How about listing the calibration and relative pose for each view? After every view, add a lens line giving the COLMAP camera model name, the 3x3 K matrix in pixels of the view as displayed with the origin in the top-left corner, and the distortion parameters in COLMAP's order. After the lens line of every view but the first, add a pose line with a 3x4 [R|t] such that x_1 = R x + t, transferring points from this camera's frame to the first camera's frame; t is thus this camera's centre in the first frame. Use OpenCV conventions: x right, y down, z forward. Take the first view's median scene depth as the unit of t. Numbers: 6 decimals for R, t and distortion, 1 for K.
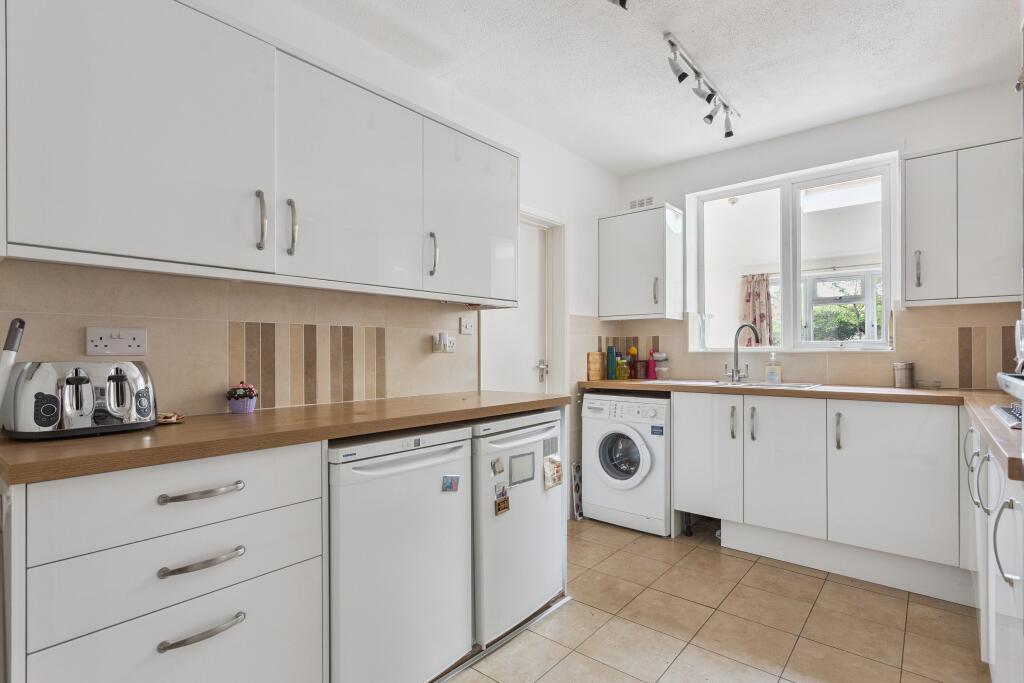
lens RADIAL K [[500.0, 0, 512.0], [0, 500.0, 349.3], [0, 0, 1]] dist [0.003464, 0.001410]
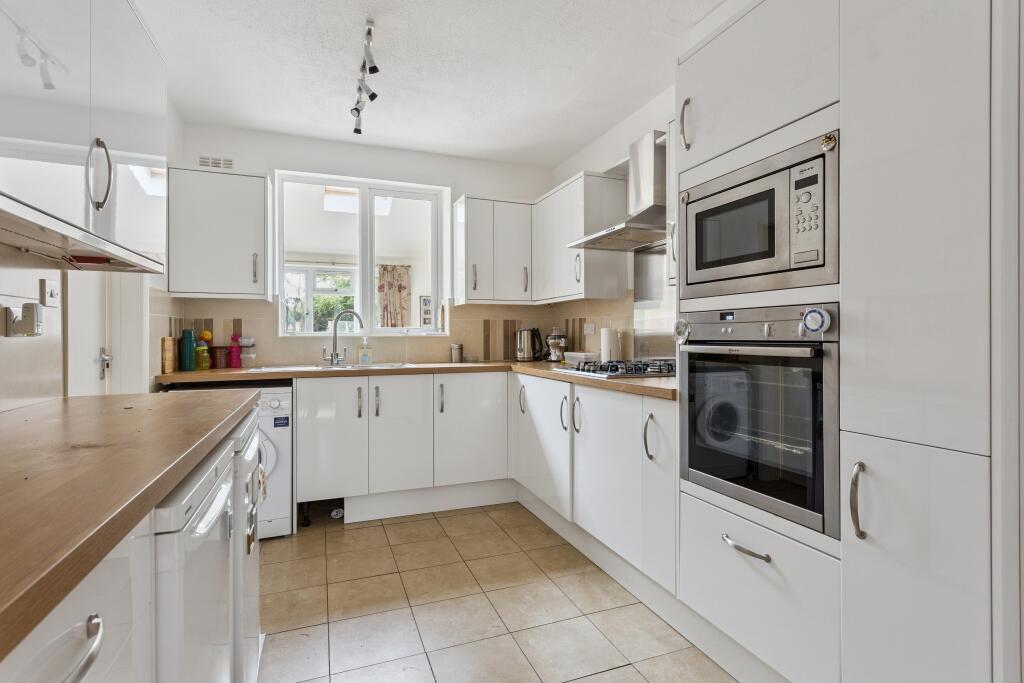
lens RADIAL K [[500.0, 0, 511.5], [0, 500.0, 333.9], [0, 0, 1]] dist [0.003464, 0.001410]
pose [[0.492313, 0.004319, 0.870407, -0.302712], [-0.001935, 0.999991, -0.003867, 0.003291], [-0.870416, 0.000220, 0.492317, 0.180121]]
